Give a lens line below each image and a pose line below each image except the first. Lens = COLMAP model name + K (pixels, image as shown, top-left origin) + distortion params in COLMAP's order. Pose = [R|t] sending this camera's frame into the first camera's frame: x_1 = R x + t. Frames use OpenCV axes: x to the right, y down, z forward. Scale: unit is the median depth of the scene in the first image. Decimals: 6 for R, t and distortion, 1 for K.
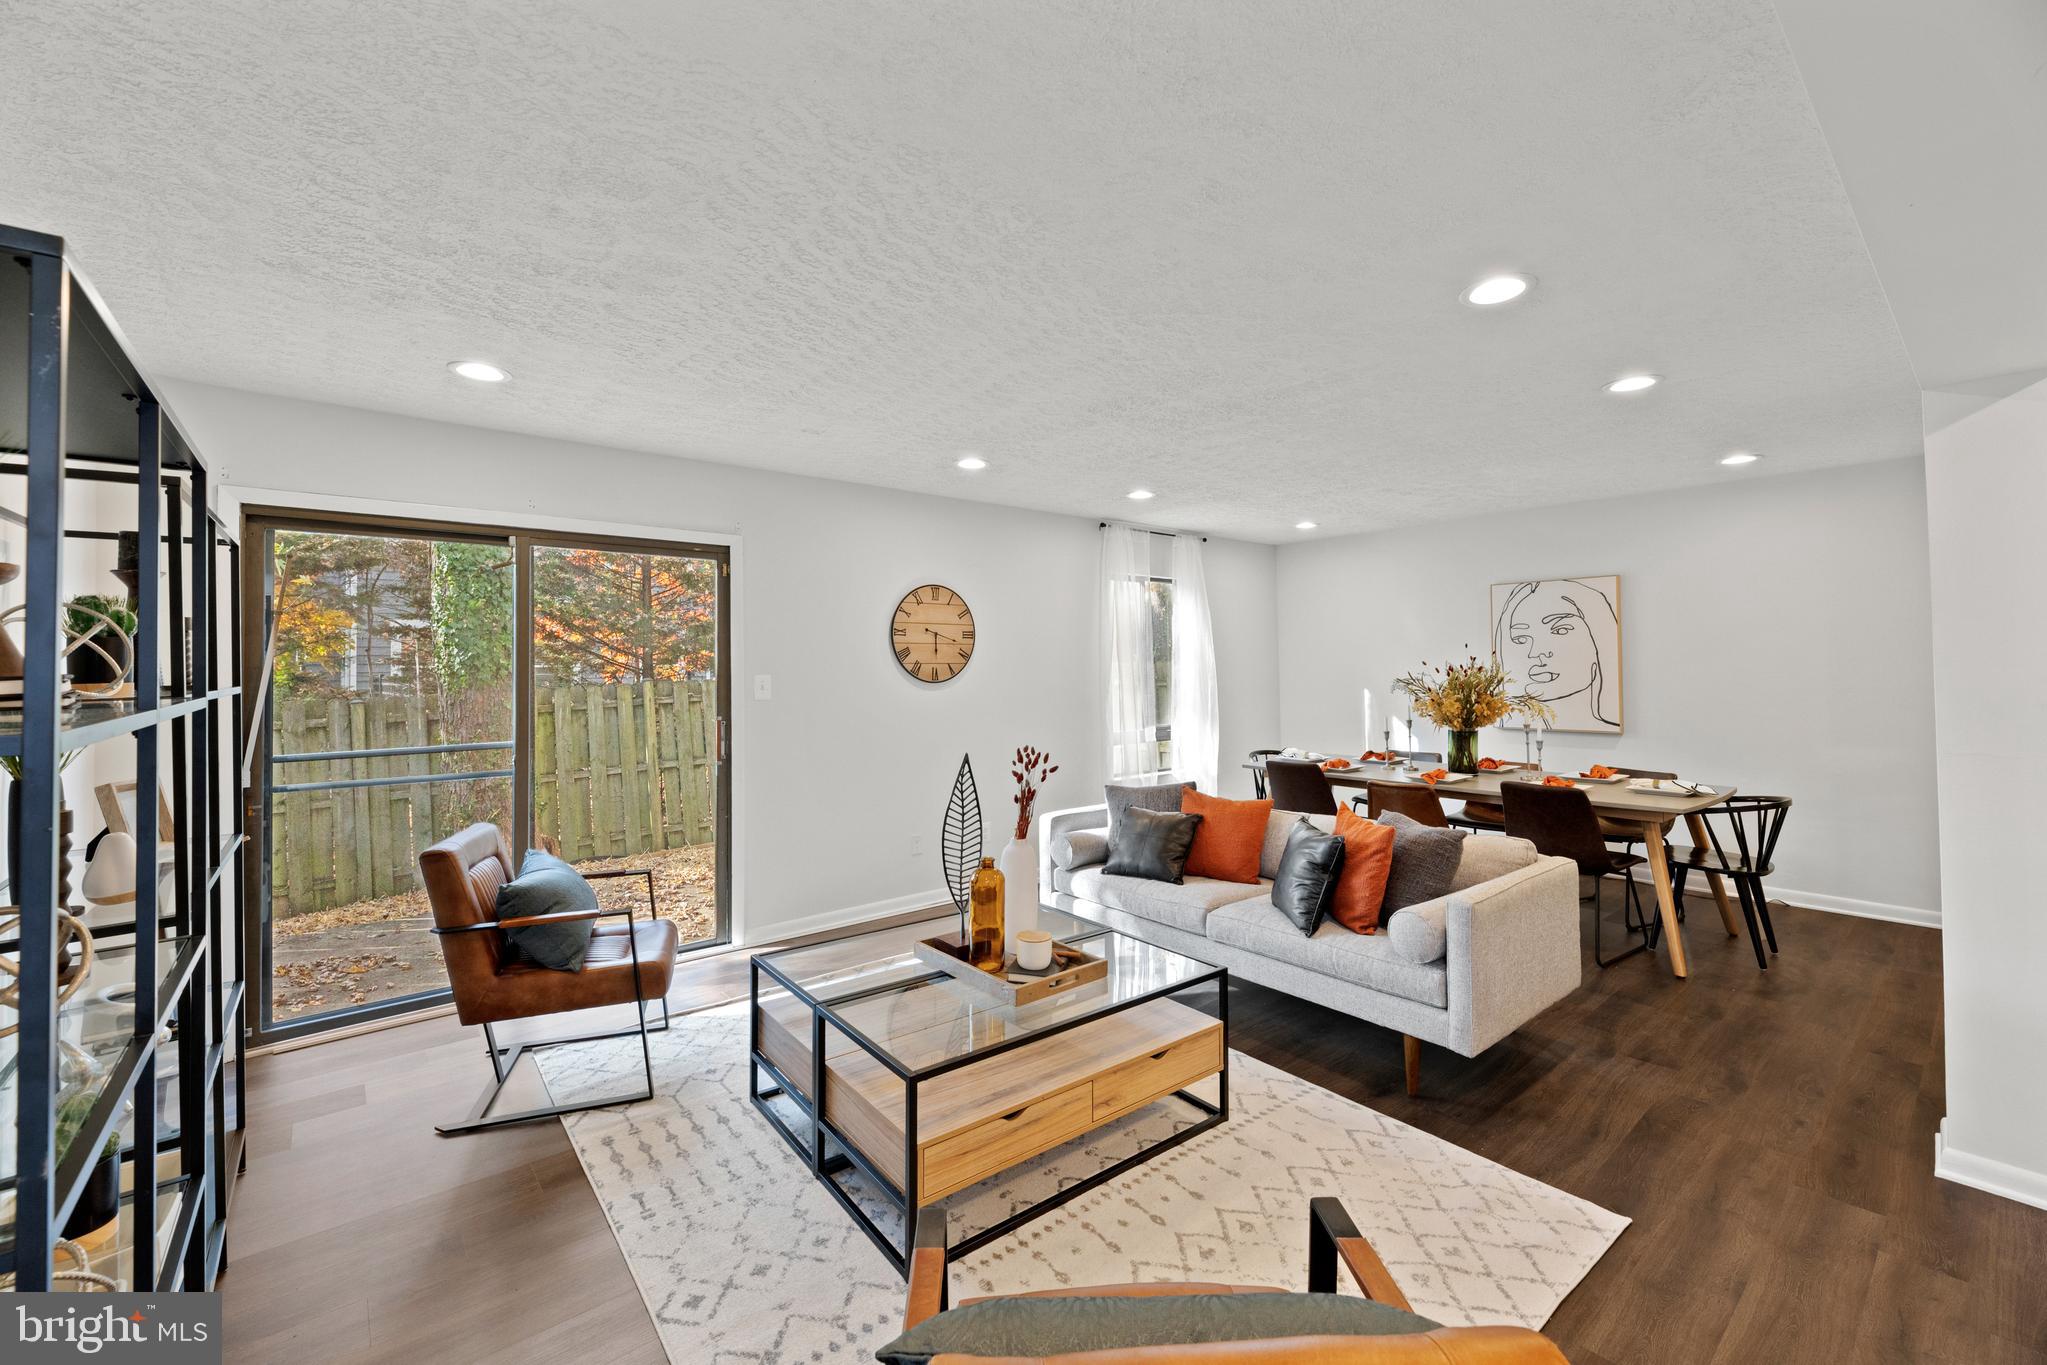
lens RADIAL K [[828.0, 0, 1019.4], [0, 828.0, 671.6], [0, 0, 1]] dist [0.001585, 0.000123]
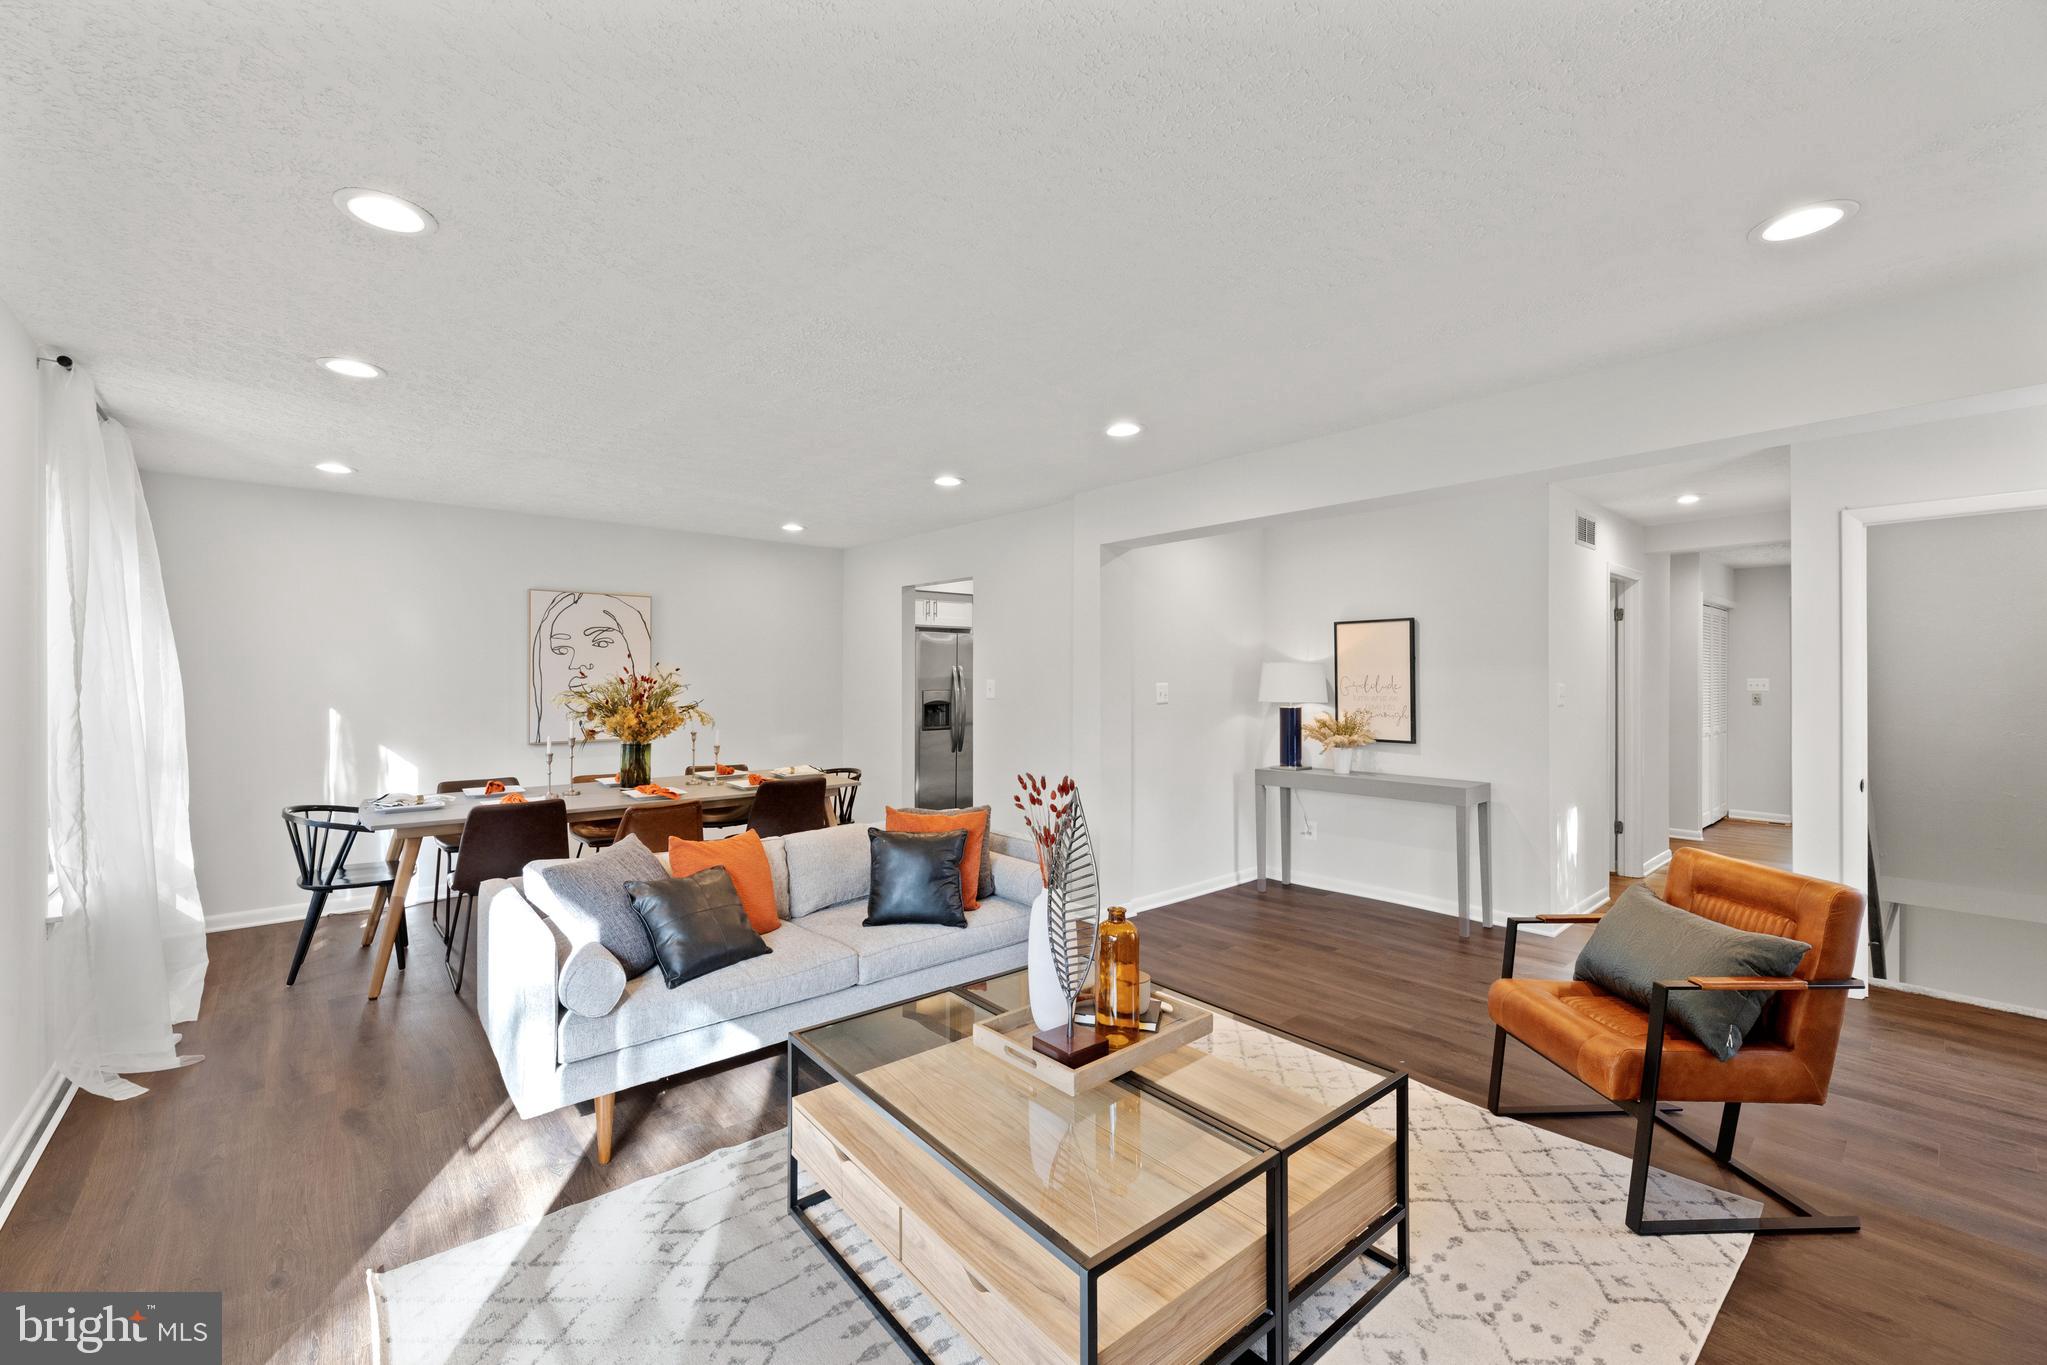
lens RADIAL K [[828.0, 0, 1019.8], [0, 828.0, 683.2], [0, 0, 1]] dist [0.001585, 0.000123]
pose [[-0.027406, 0.003041, 0.999620, -0.383344], [0.005867, 0.999979, -0.002881, 0.005691], [-0.999607, 0.005786, -0.027423, 0.505820]]
